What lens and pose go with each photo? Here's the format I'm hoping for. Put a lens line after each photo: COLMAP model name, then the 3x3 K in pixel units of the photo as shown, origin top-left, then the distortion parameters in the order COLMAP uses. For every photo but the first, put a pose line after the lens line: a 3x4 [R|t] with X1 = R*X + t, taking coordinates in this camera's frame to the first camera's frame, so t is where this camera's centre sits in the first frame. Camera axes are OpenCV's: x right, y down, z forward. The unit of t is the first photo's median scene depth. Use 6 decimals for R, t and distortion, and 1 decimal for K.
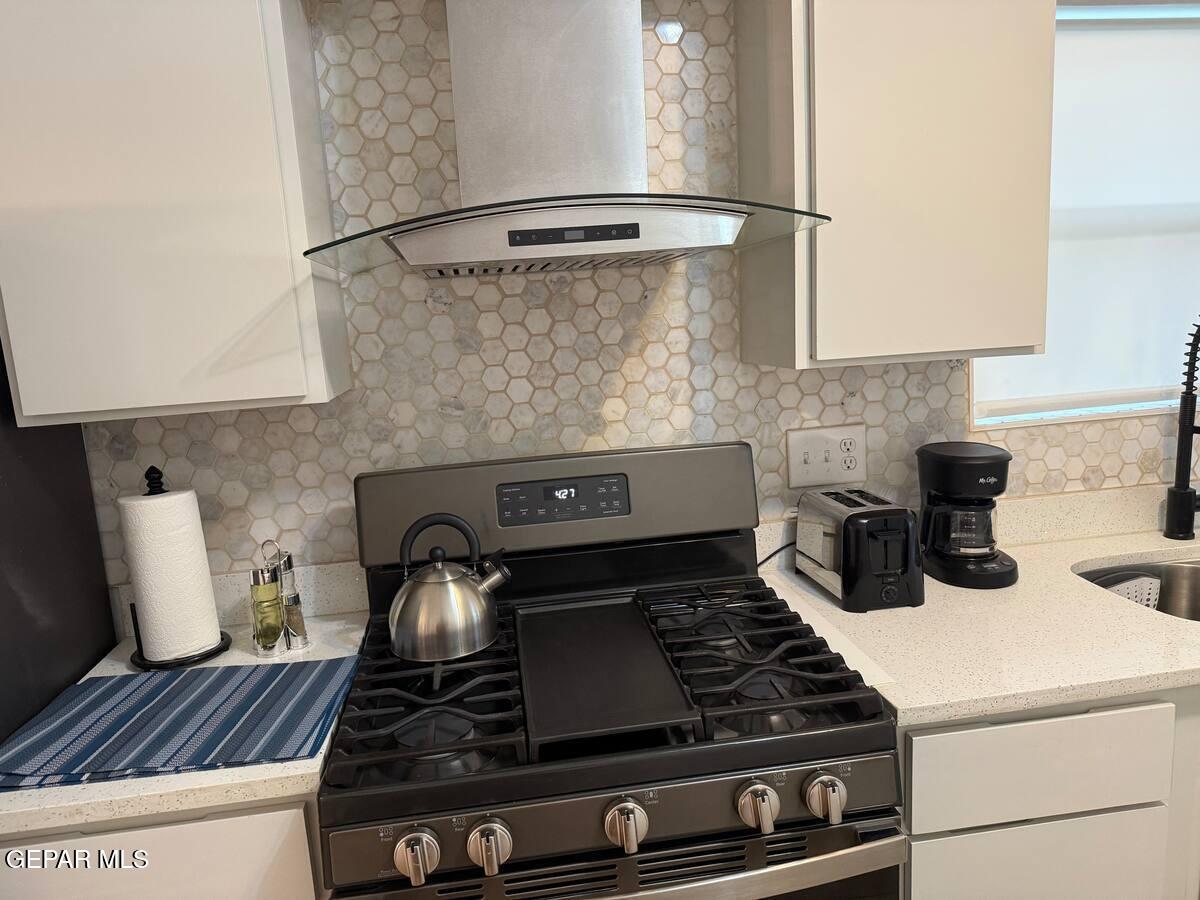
lens RADIAL K [[848.3, 0, 600.0], [0, 848.3, 450.0], [0, 0, 1]] dist [0.051378, -0.003924]
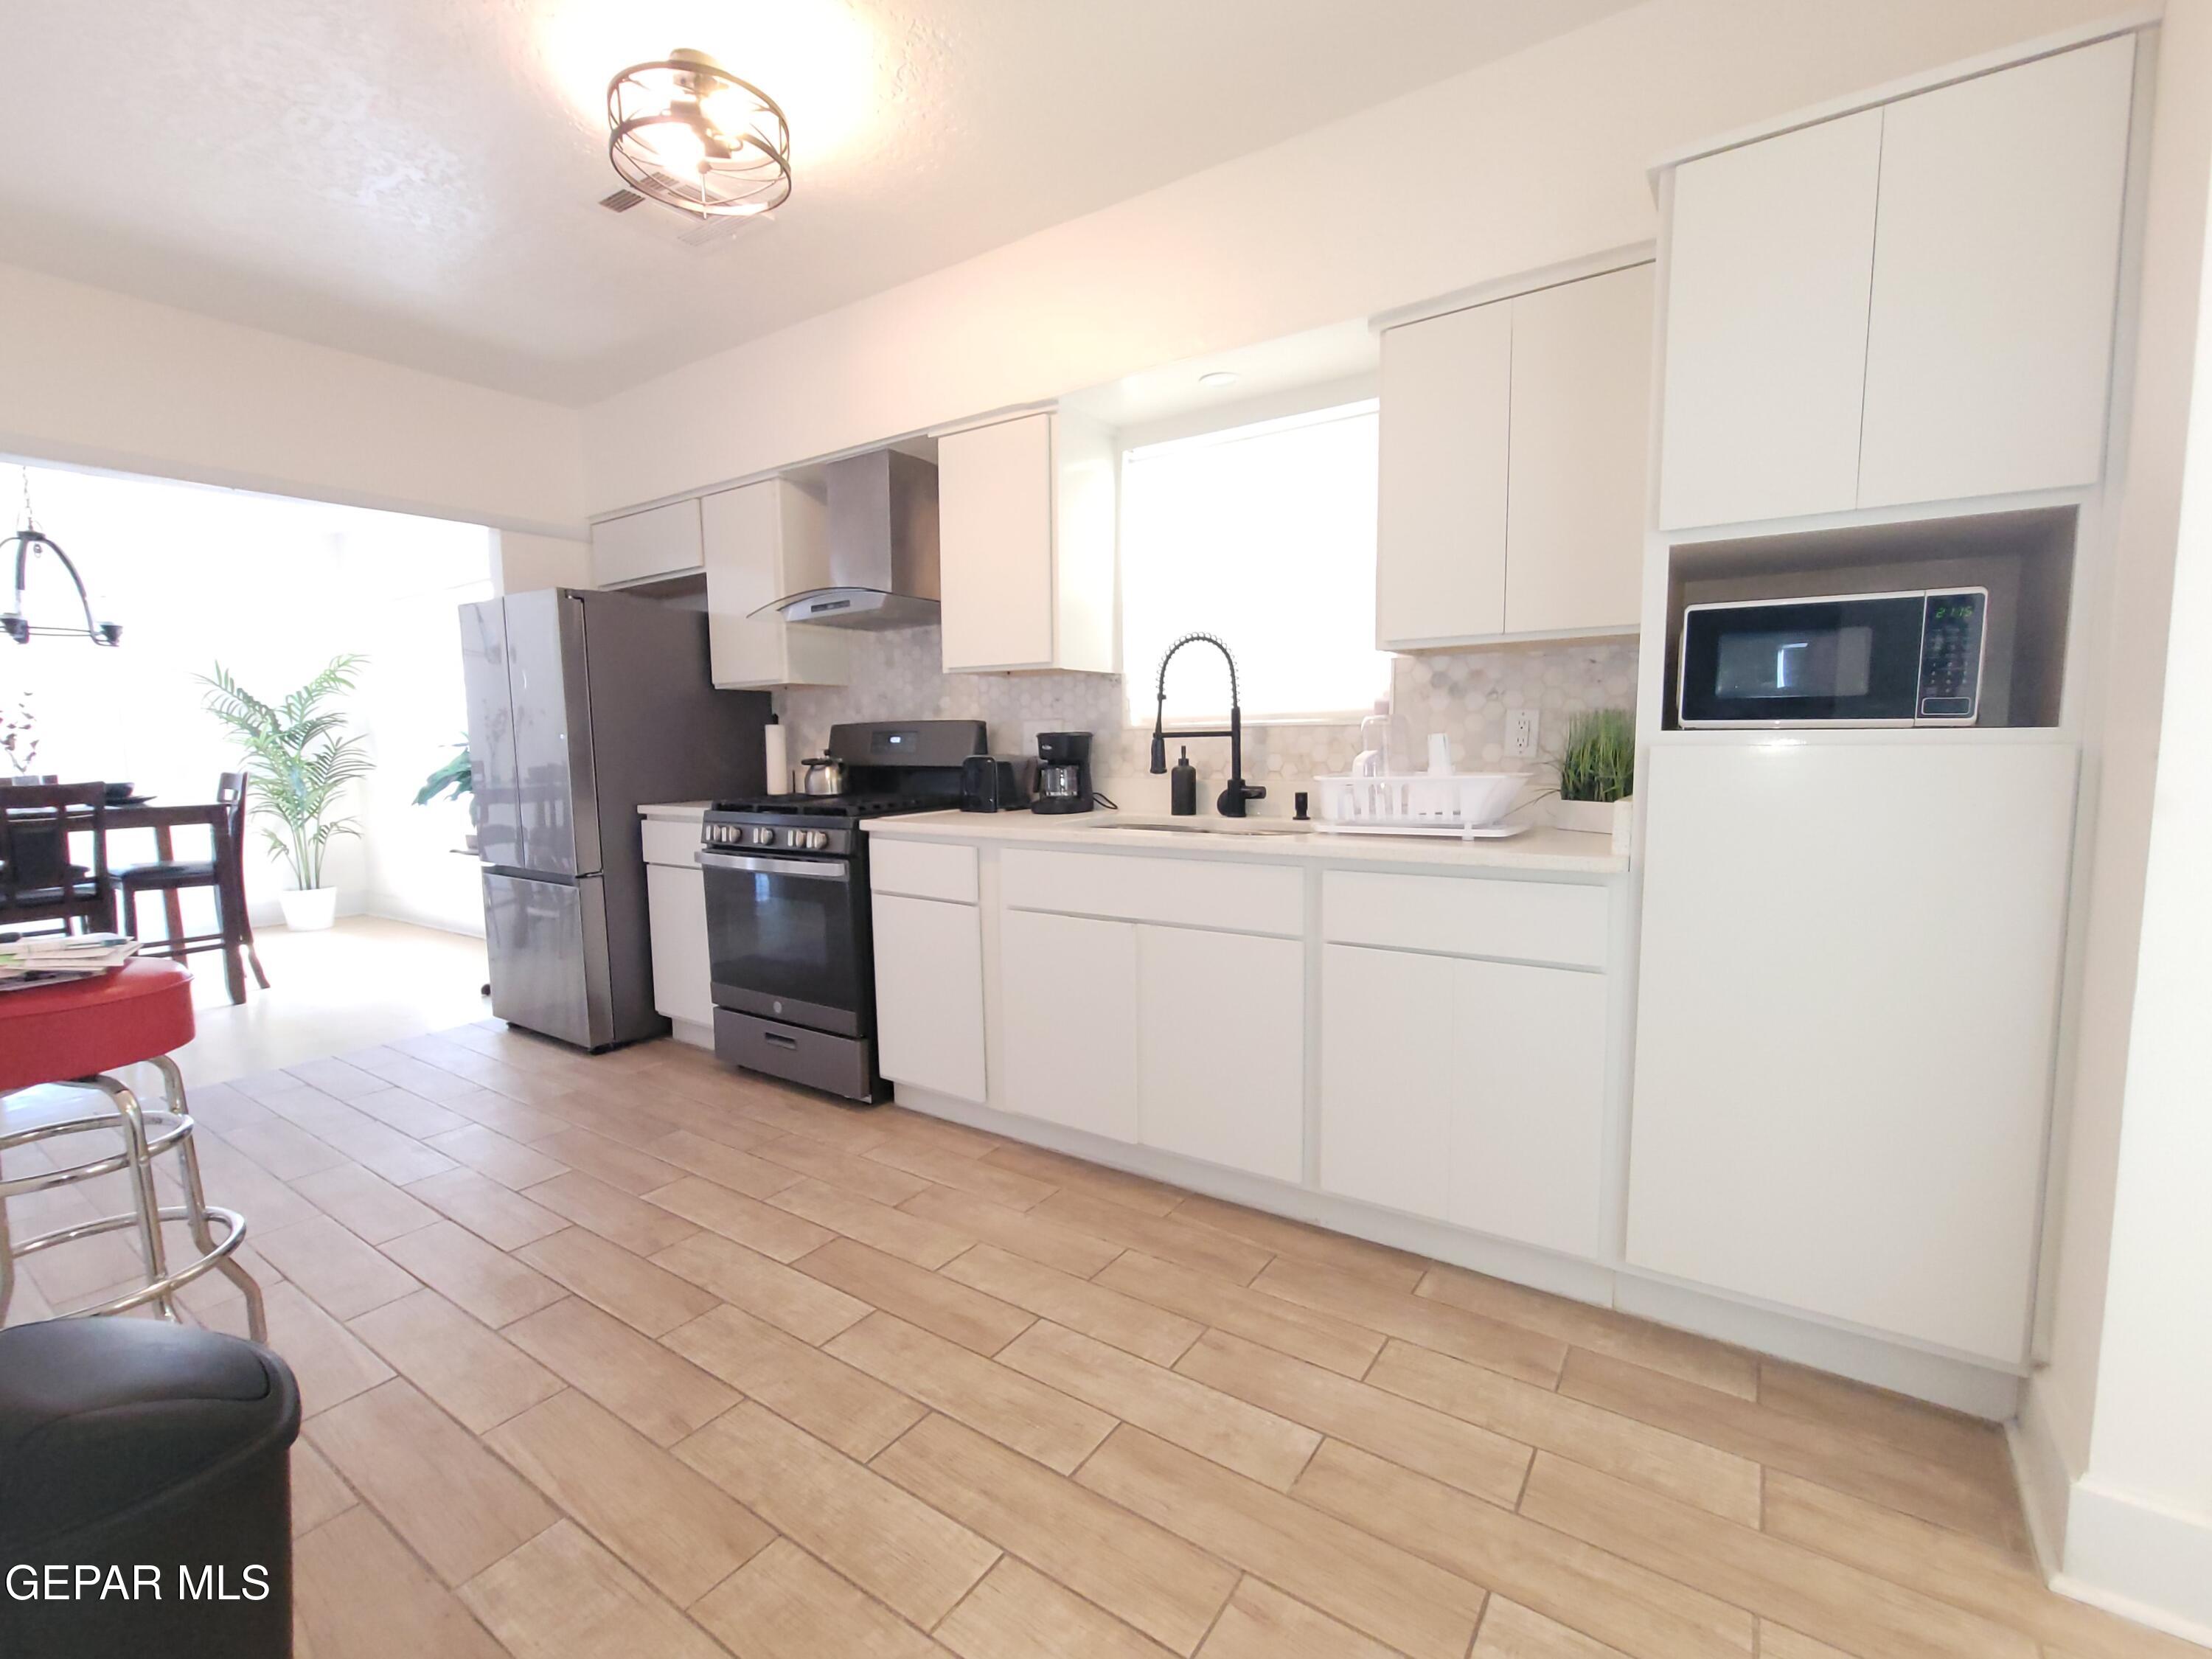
lens RADIAL K [[958.3, 0, 1106.0], [0, 958.3, 829.5], [0, 0, 1]] dist [-0.003579, -0.000259]
pose [[0.728126, 0.119168, -0.675005, 1.682007], [-0.140966, 0.989755, 0.022675, 0.125625], [0.670791, 0.078642, 0.737465, -0.241592]]
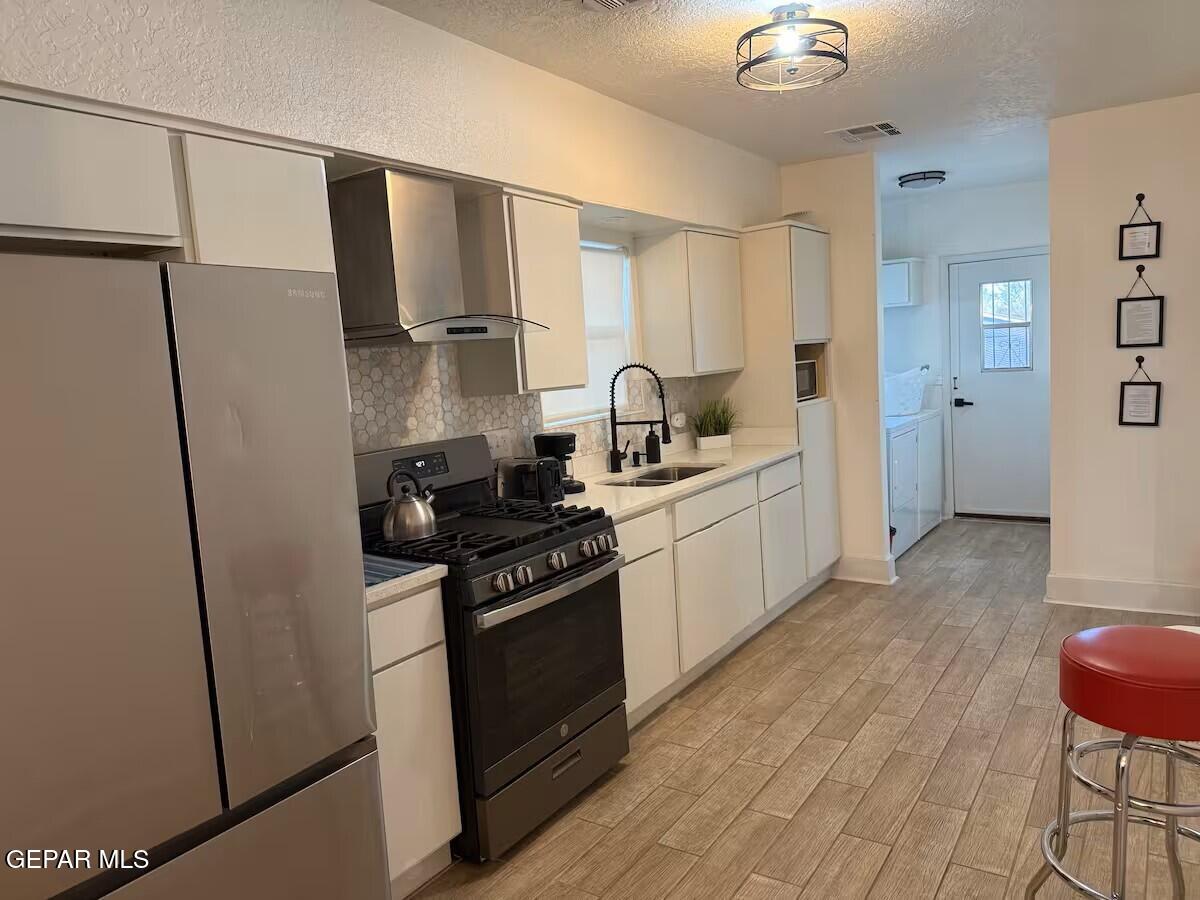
lens RADIAL K [[848.3, 0, 600.0], [0, 848.3, 450.0], [0, 0, 1]] dist [0.051378, -0.003924]
pose [[0.682324, -0.063593, 0.728279, -1.051781], [0.139153, 0.989293, -0.043988, 0.146860], [-0.717684, 0.131356, 0.683868, -0.529269]]
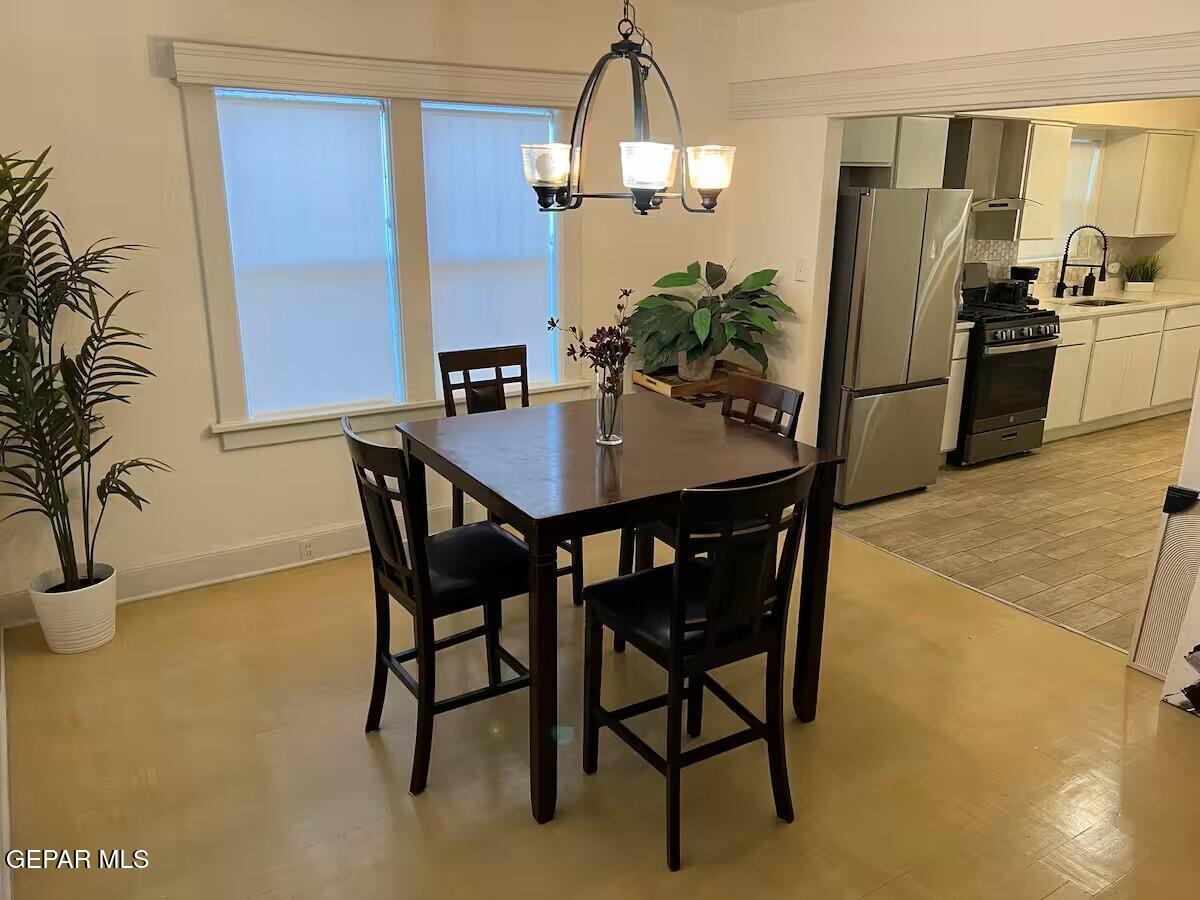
lens RADIAL K [[905.9, 0, 573.8], [0, 905.9, 446.9], [0, 0, 1]] dist [0.006268, 0.002567]
pose [[0.925761, -0.041840, 0.375788, -2.720307], [0.000530, 0.994002, 0.109365, 0.322852], [-0.378110, -0.101047, 0.920230, -1.795337]]
